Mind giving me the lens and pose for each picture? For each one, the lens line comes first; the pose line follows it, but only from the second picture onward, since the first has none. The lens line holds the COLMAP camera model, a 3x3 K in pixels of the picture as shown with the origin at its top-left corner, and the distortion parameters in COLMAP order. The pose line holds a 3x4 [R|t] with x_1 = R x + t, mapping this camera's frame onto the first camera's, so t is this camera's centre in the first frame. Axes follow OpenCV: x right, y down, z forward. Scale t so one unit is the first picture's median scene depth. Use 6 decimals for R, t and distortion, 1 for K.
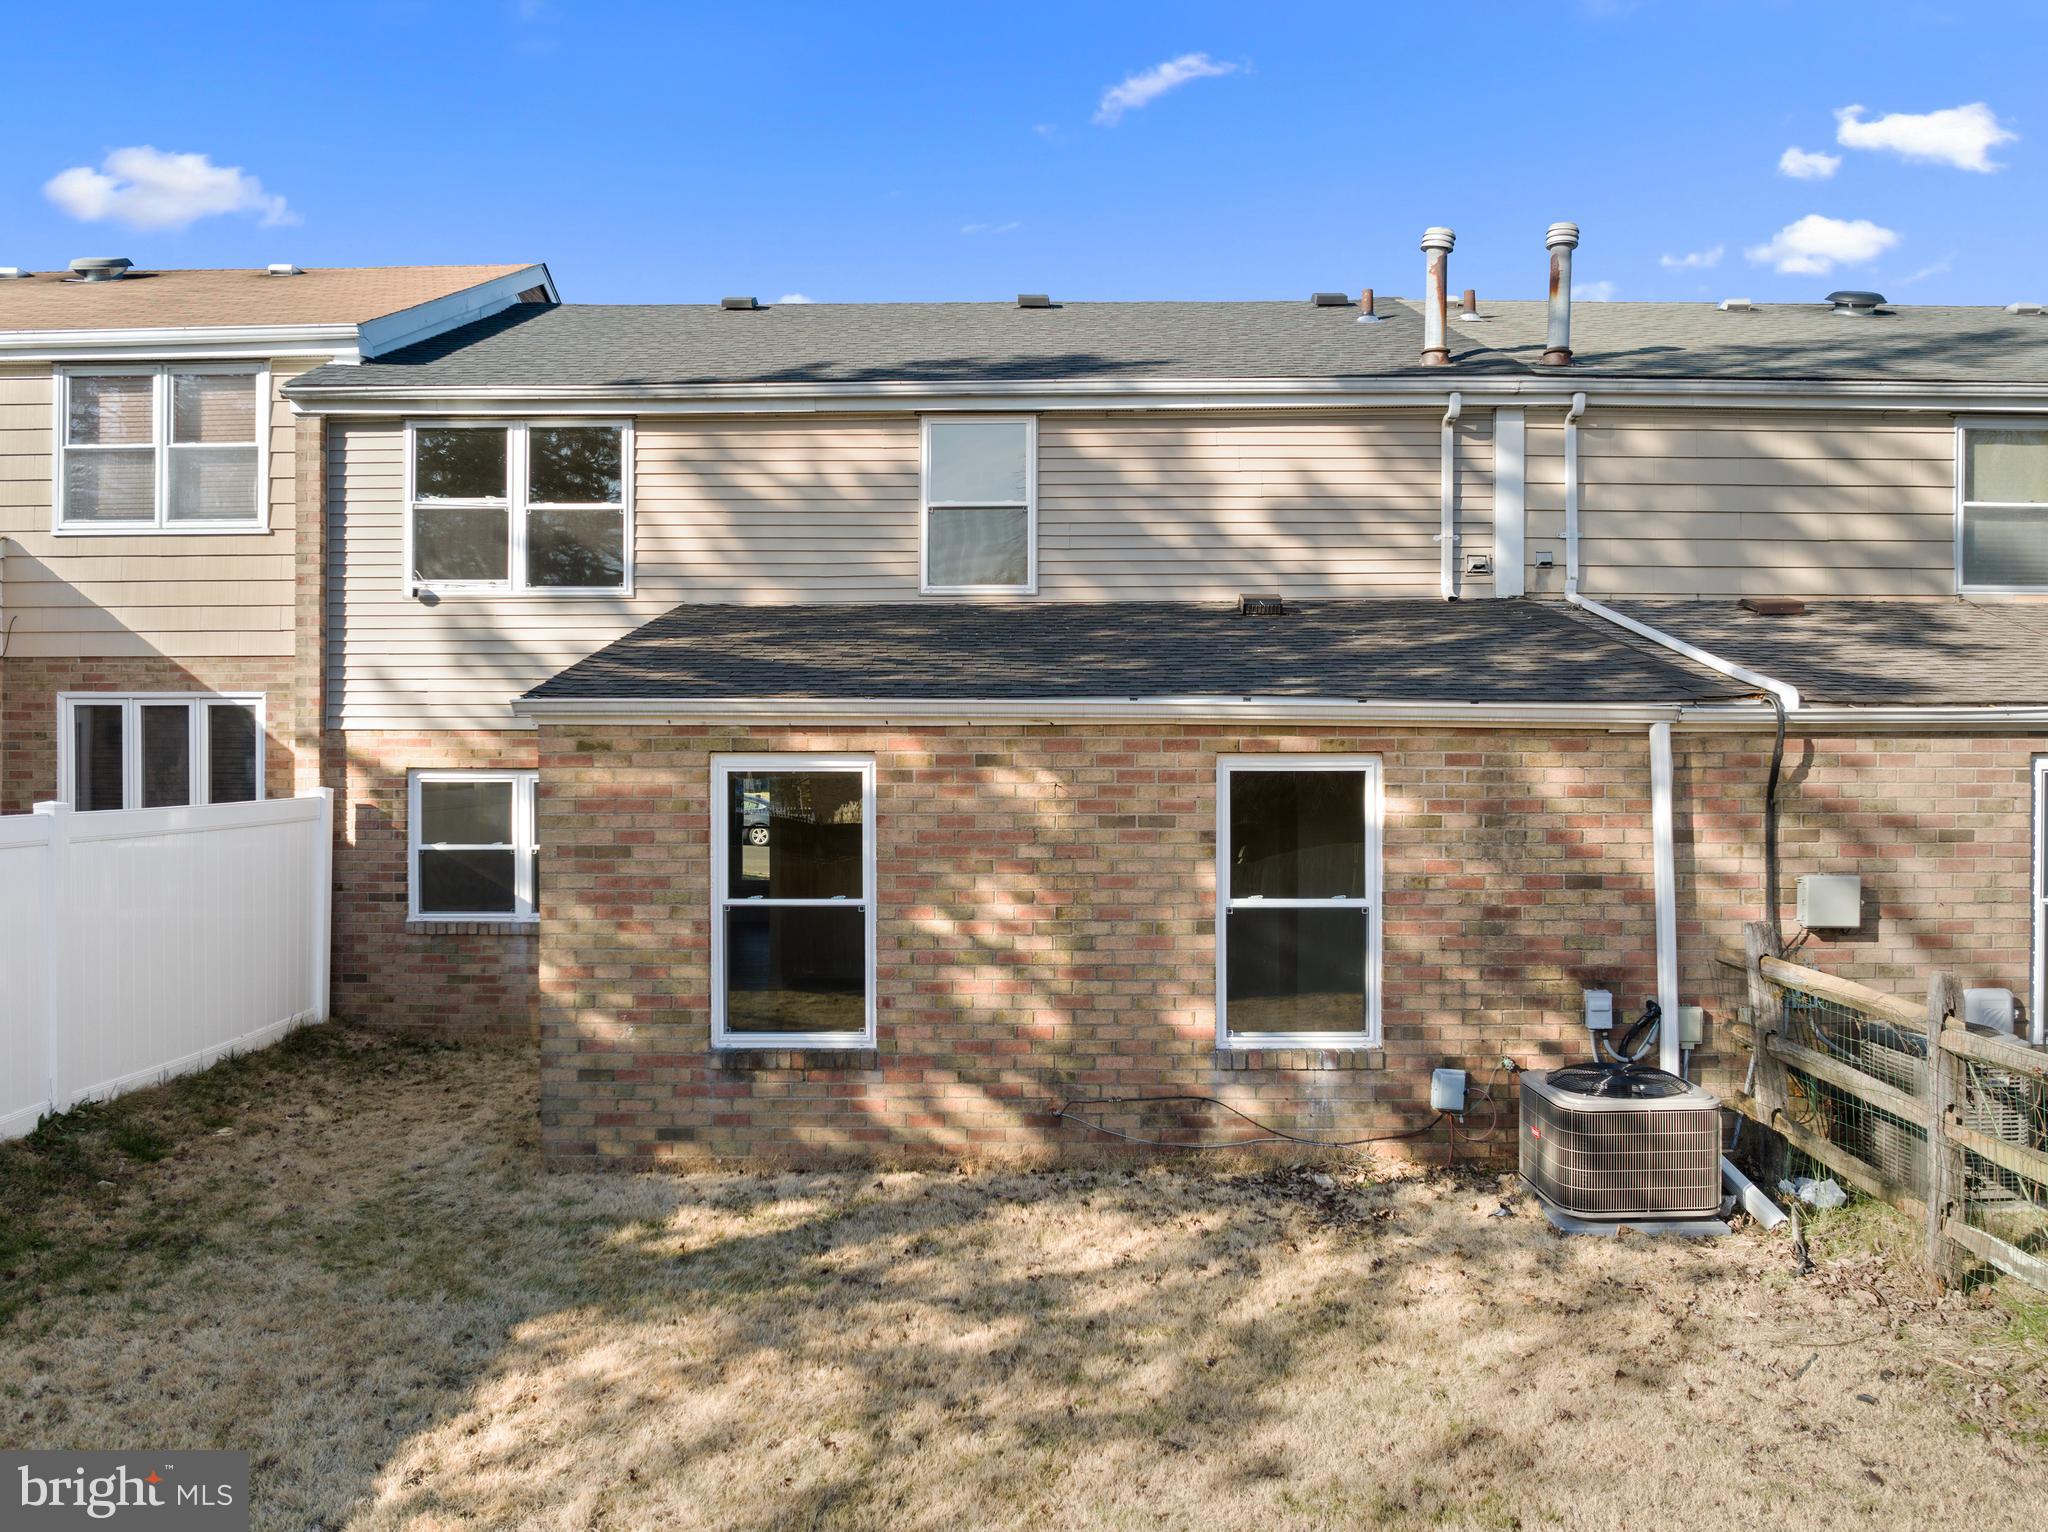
lens RADIAL K [[1459.3, 0, 1021.7], [0, 1459.3, 769.7], [0, 0, 1]] dist [-0.035079, -0.009113]
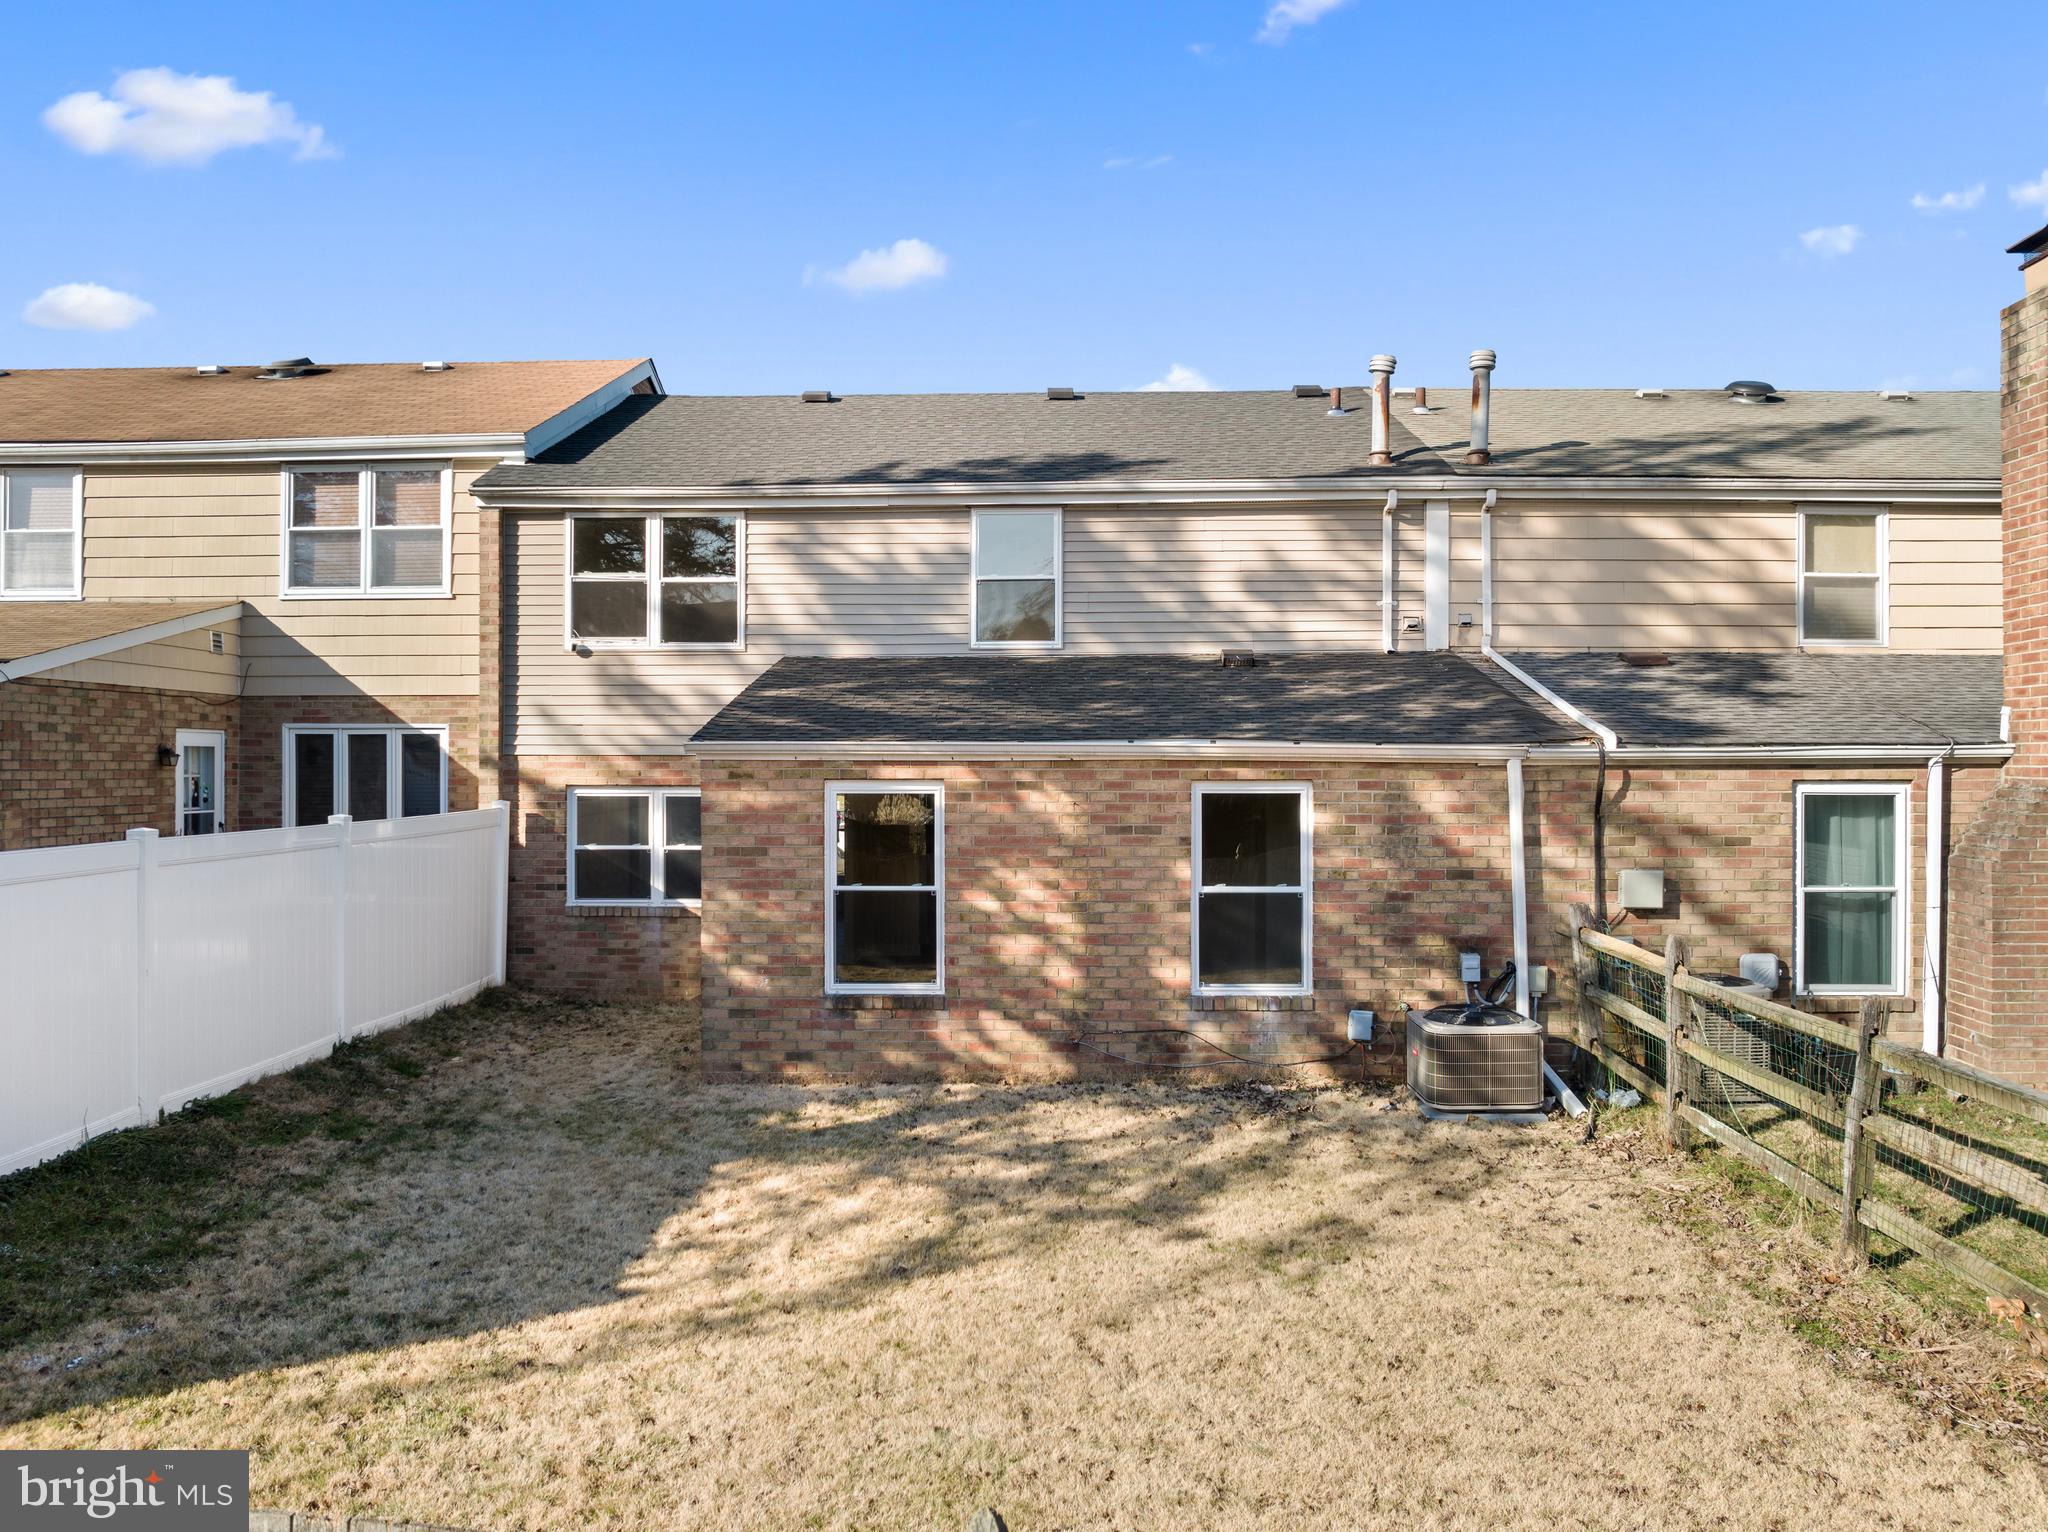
lens RADIAL K [[1459.3, 0, 1031.2], [0, 1459.3, 756.8], [0, 0, 1]] dist [-0.035079, -0.009113]
pose [[0.999910, 0.000398, -0.013423, 0.000998], [-0.000506, 0.999968, -0.008046, -0.021130], [0.013419, 0.008052, 0.999878, -0.355722]]
